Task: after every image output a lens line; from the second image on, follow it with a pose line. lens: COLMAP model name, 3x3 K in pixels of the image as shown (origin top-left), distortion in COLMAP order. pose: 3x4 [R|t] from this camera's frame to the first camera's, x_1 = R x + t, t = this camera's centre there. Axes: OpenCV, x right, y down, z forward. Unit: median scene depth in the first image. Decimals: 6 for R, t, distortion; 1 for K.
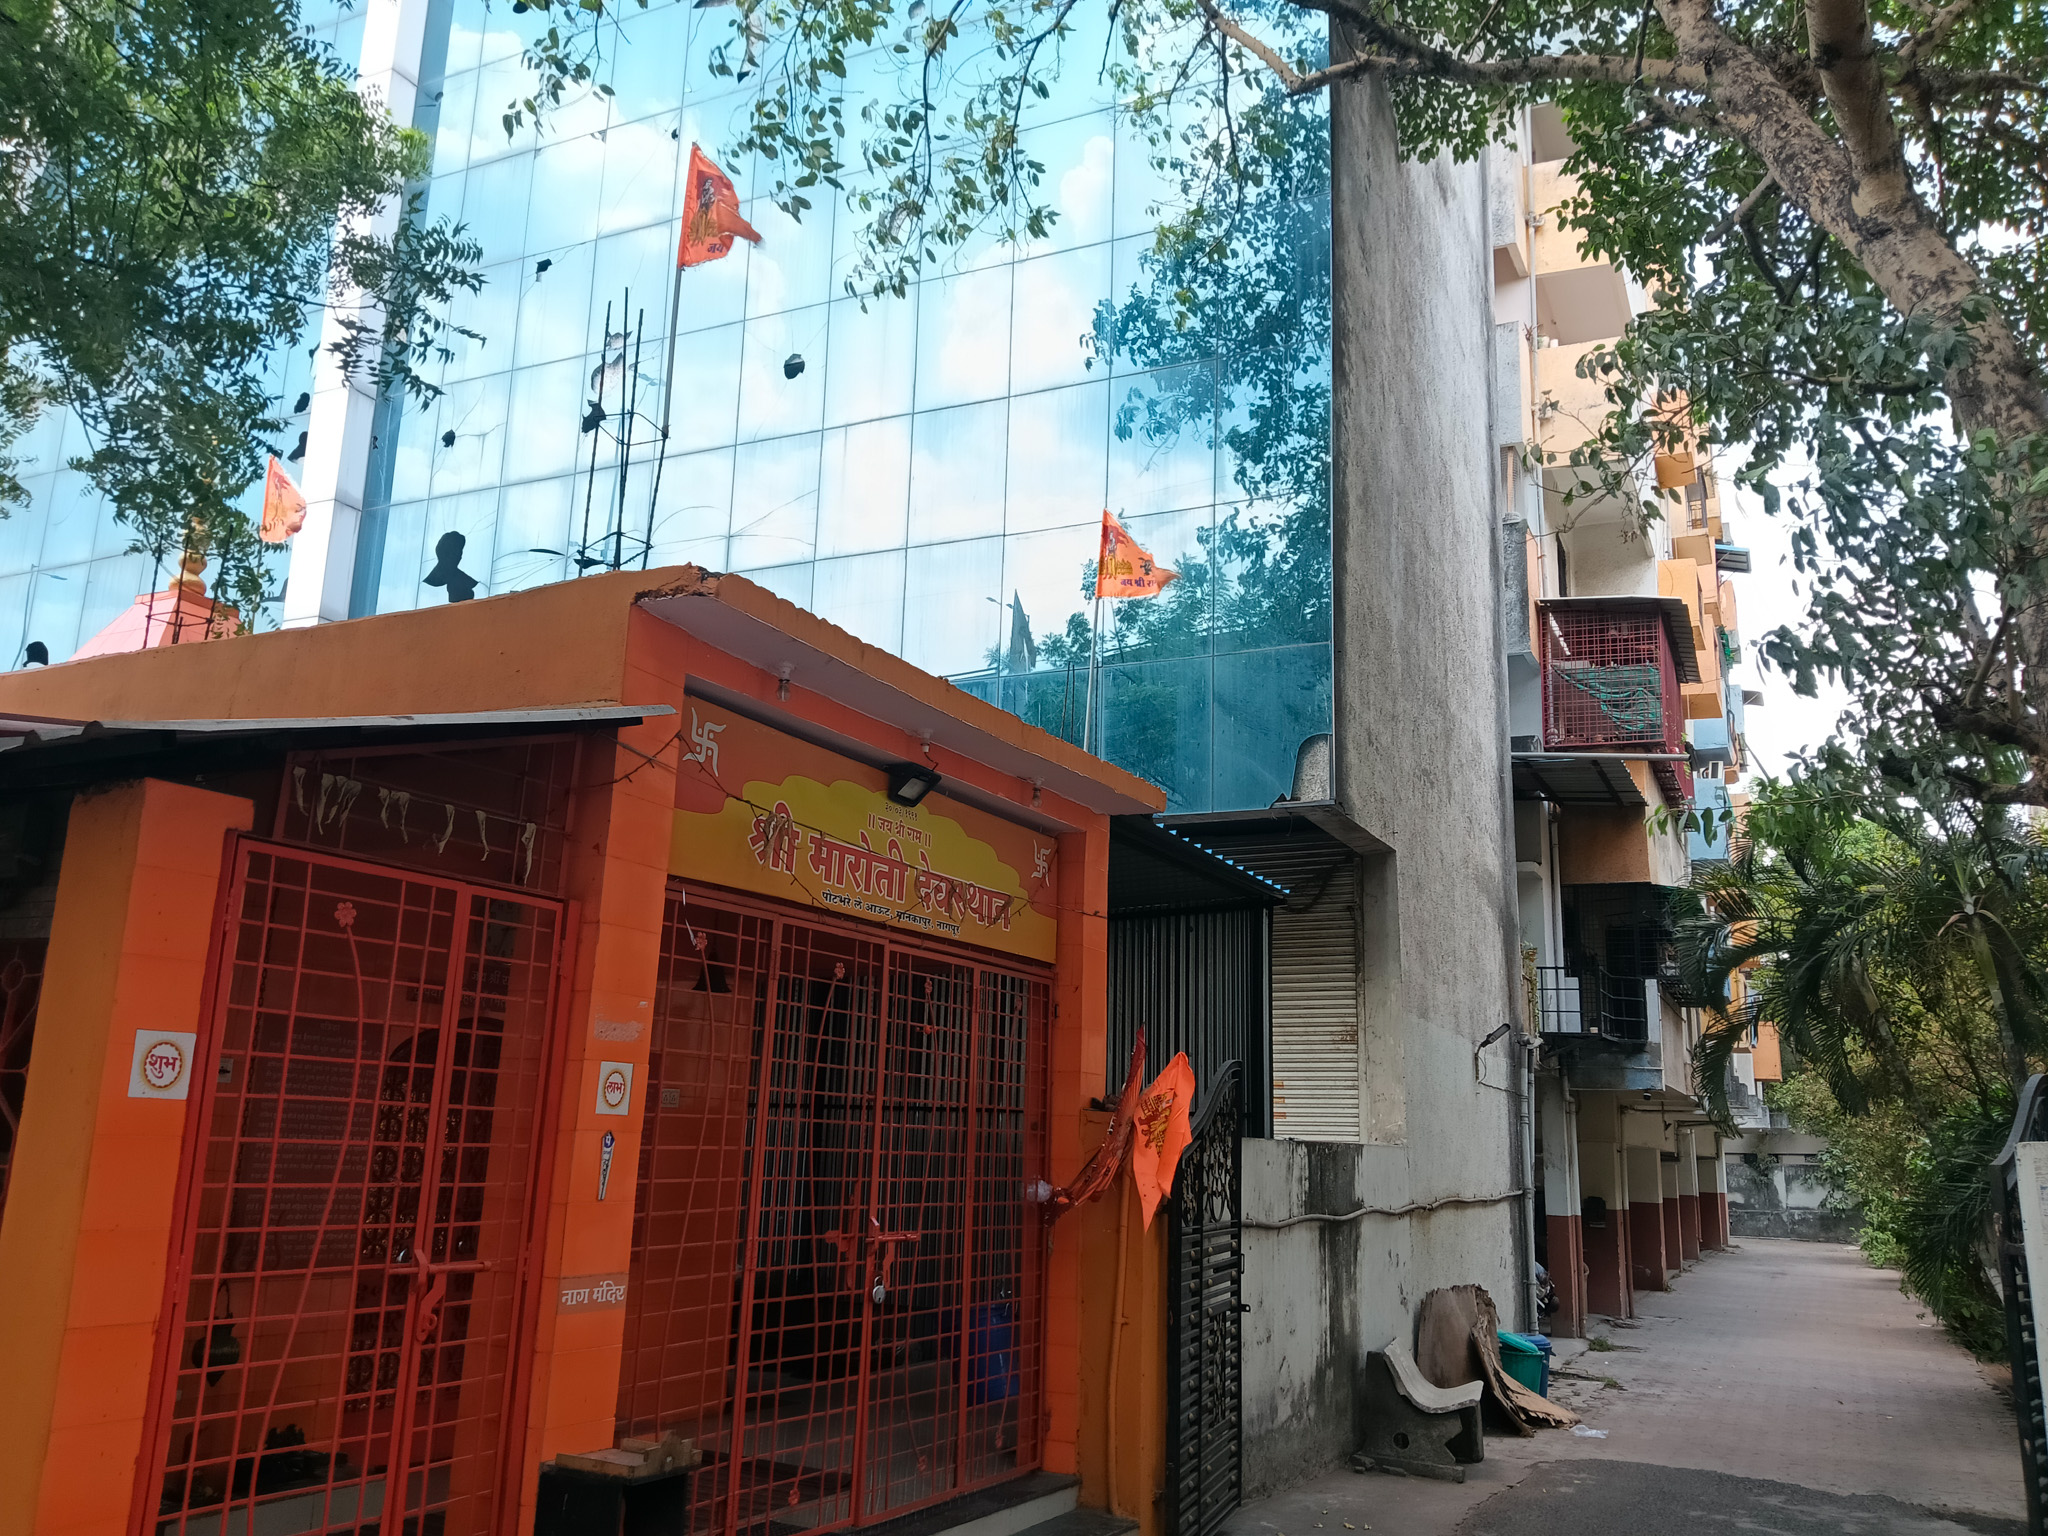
lens RADIAL K [[1634.5, 0, 1035.1], [0, 1634.5, 761.7], [0, 0, 1]] dist [0.055658, -0.111079]
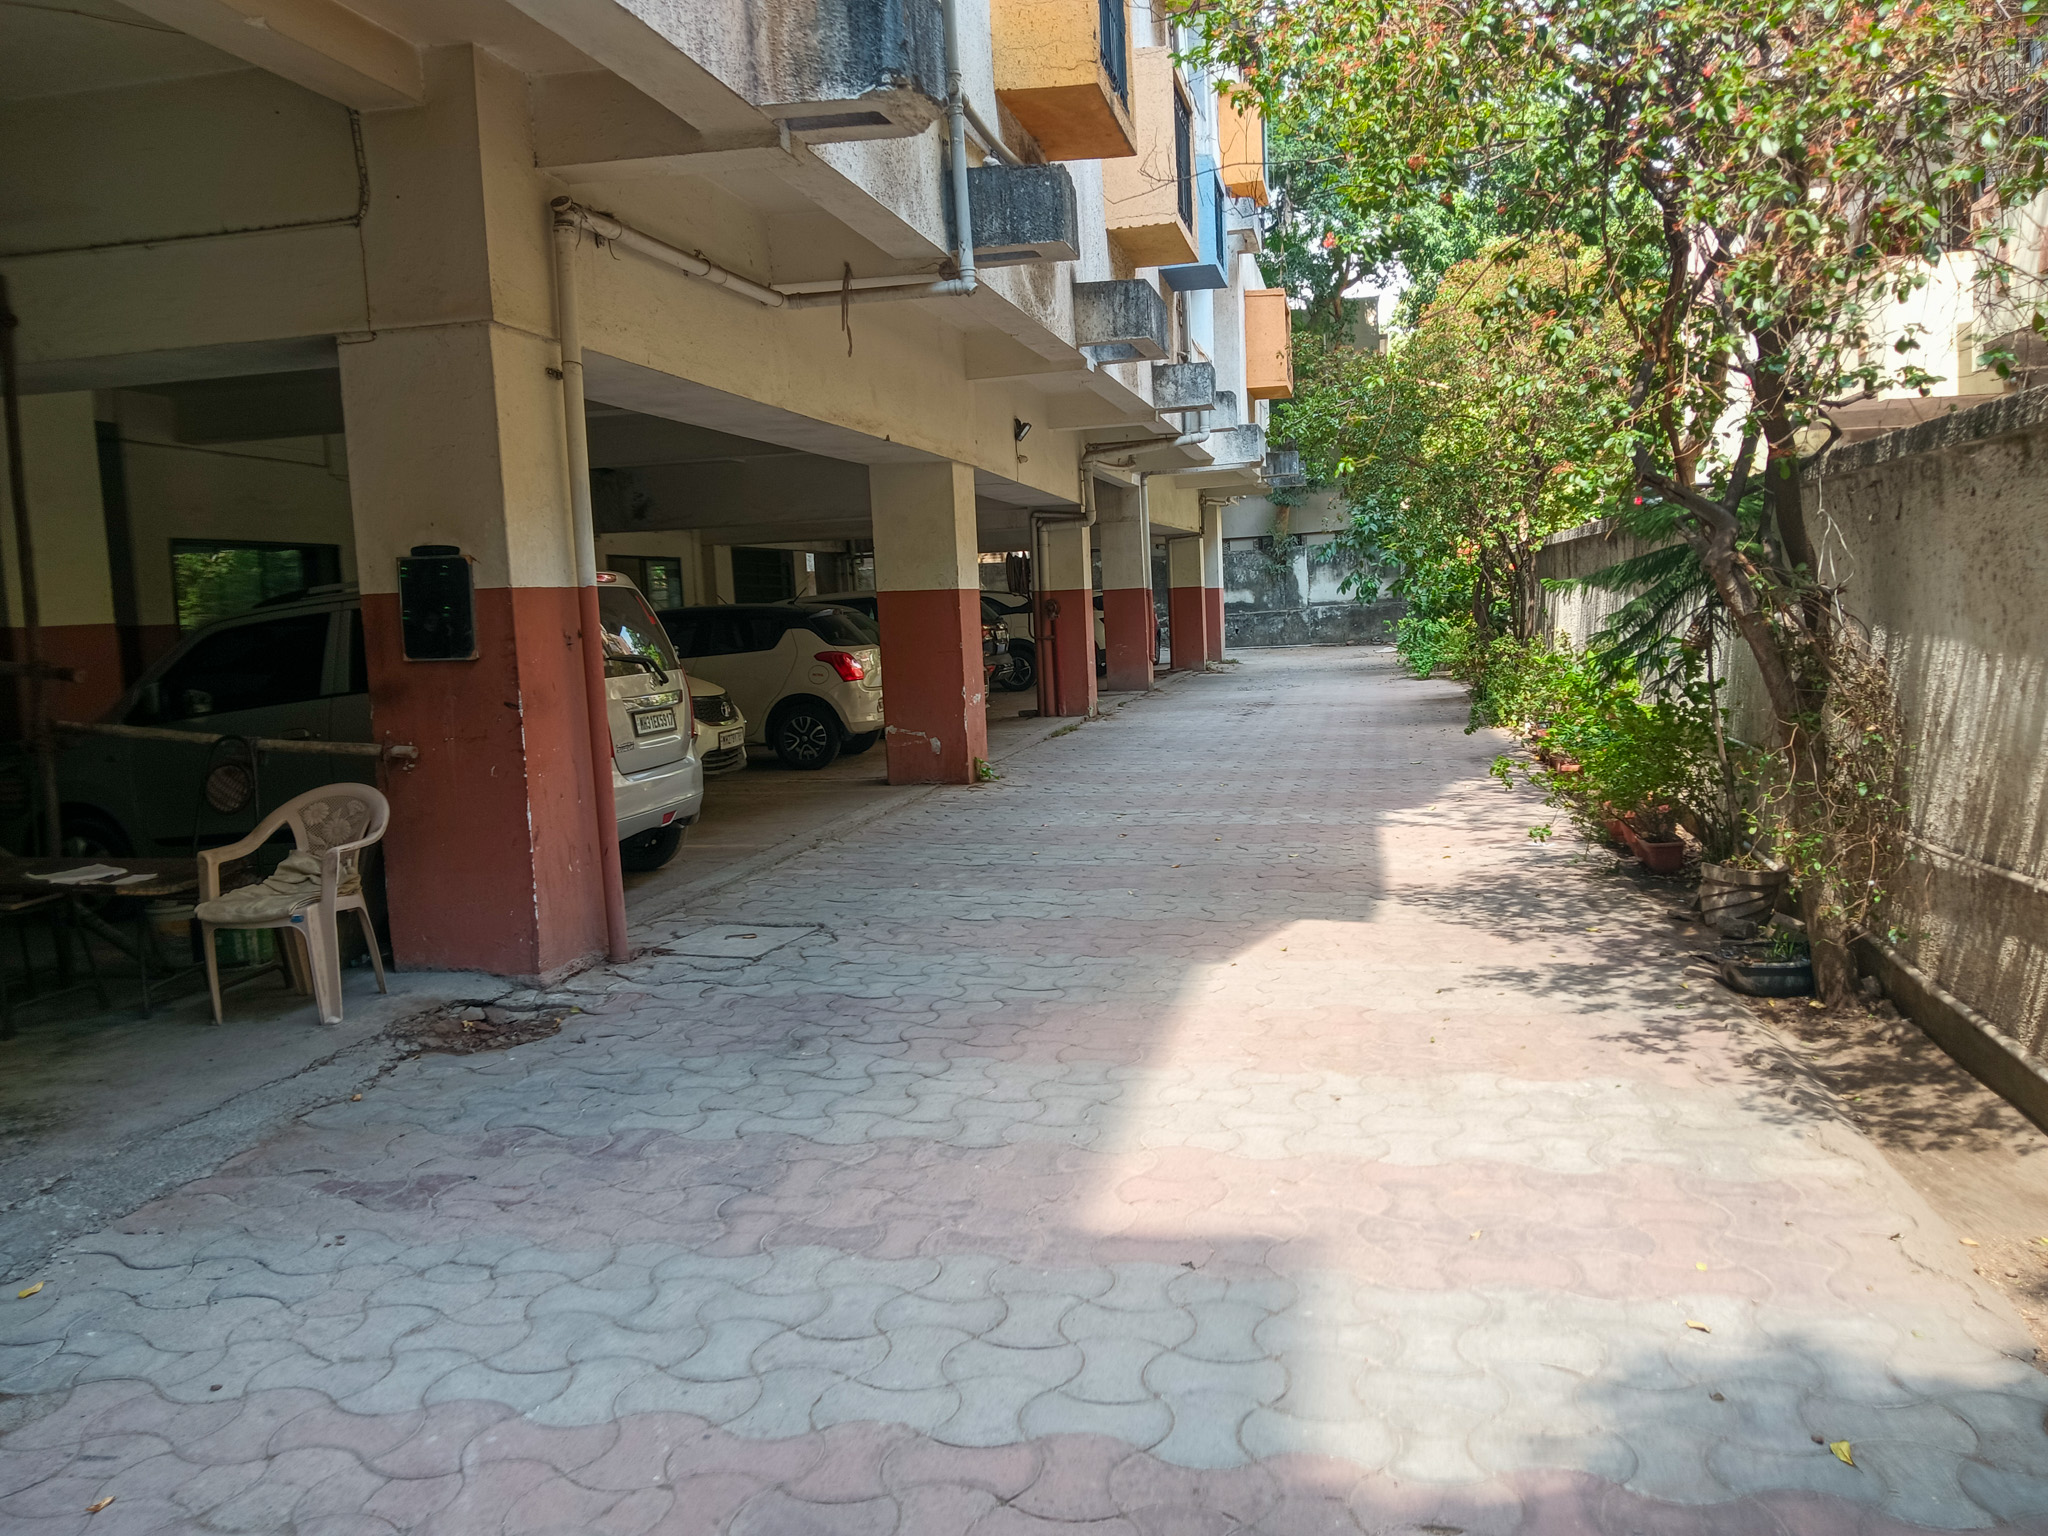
lens RADIAL K [[1634.5, 0, 1011.5], [0, 1634.5, 801.1], [0, 0, 1]] dist [0.055658, -0.111079]
pose [[0.972915, -0.105271, 0.205804, 0.176417], [0.028493, 0.938113, 0.345154, 0.102458], [-0.229402, -0.329942, 0.915704, 0.348610]]
